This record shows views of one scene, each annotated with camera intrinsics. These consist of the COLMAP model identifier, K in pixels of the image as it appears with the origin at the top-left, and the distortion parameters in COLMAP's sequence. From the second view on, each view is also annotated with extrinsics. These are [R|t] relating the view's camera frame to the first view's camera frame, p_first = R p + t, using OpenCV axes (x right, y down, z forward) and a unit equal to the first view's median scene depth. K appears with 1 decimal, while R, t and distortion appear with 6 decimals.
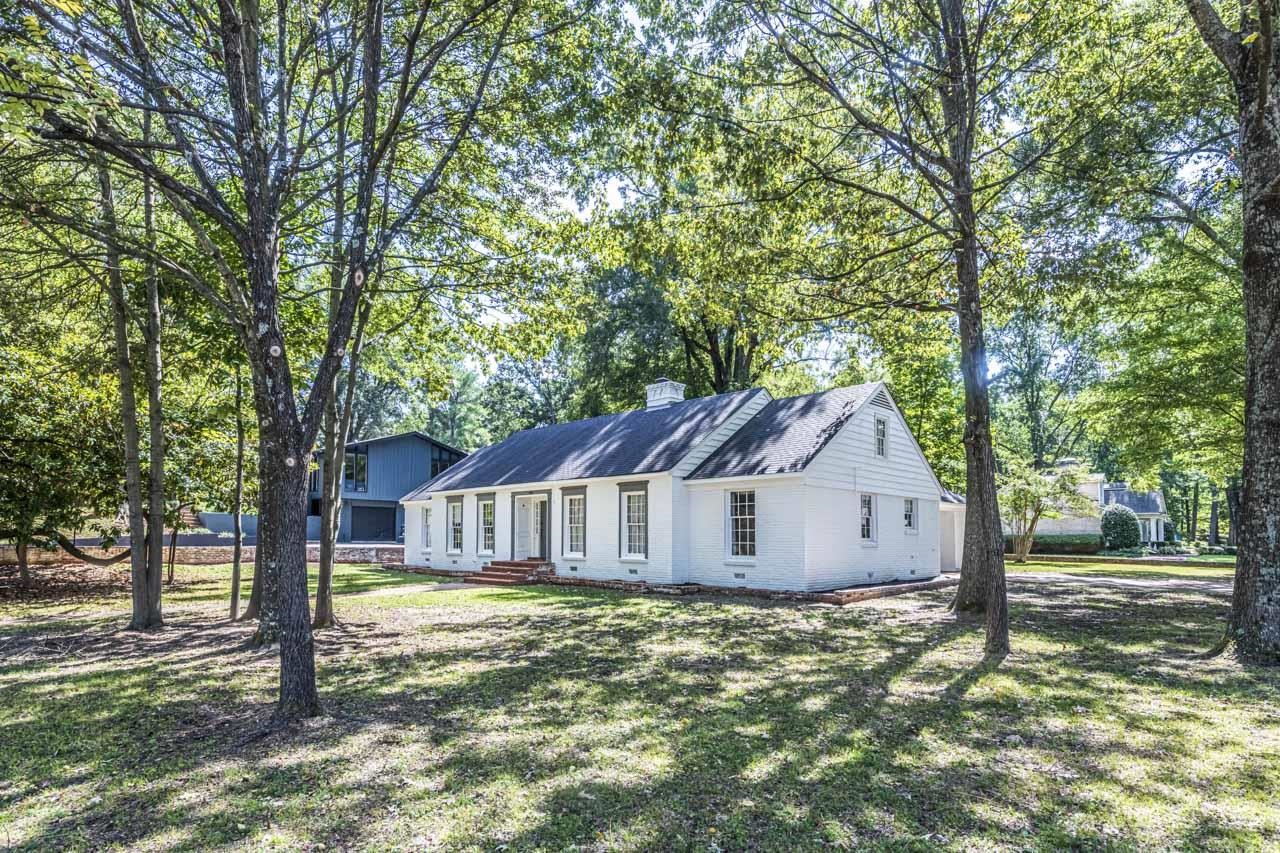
lens RADIAL K [[700.2, 0, 640.0], [0, 700.2, 426.5], [0, 0, 1]] dist [-0.002671, -0.000573]
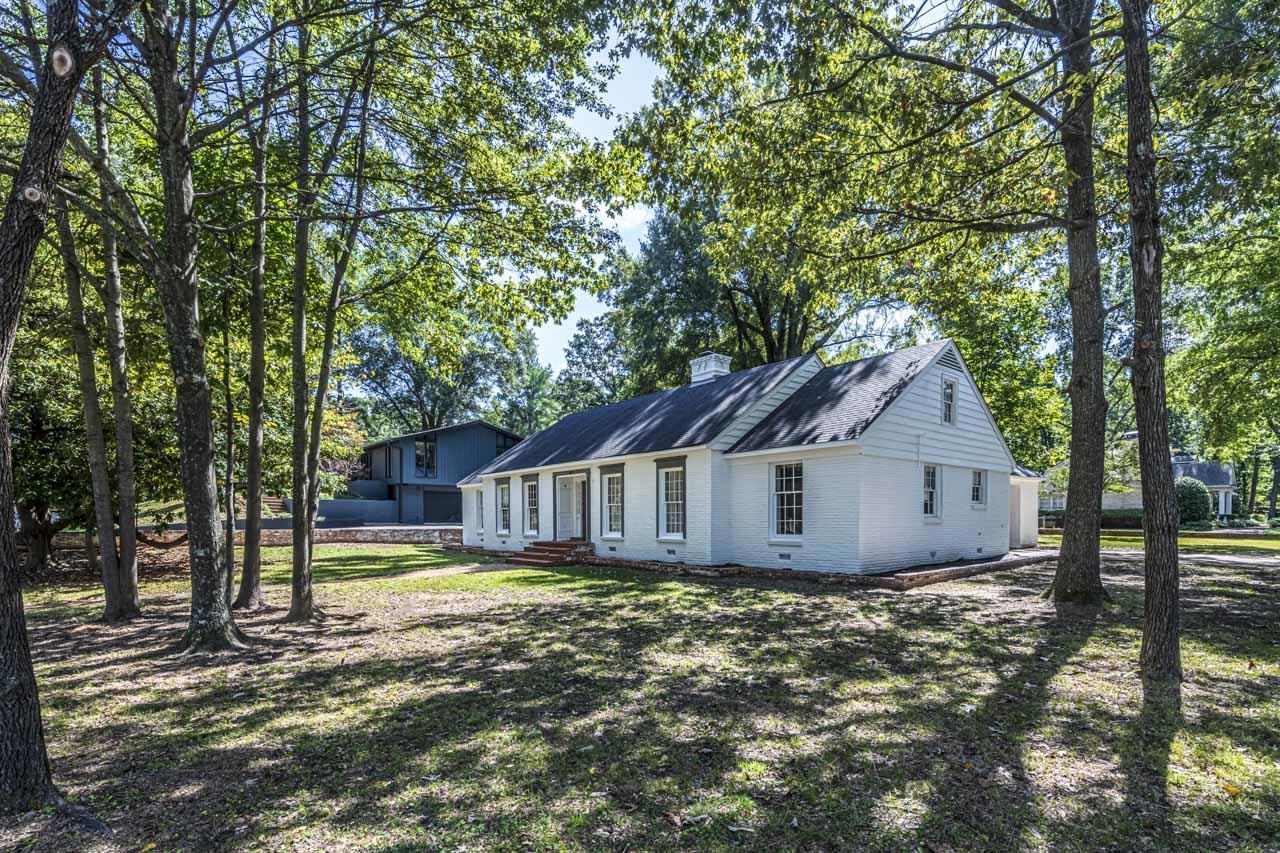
lens RADIAL K [[613.3, 0, 643.5], [0, 613.3, 495.6], [0, 0, 1]] dist [-0.015231, 0.000171]
pose [[0.994569, -0.015099, -0.102979, 0.038331], [0.027512, 0.992368, 0.120205, 0.031848], [0.100378, -0.122386, 0.987394, 0.192560]]
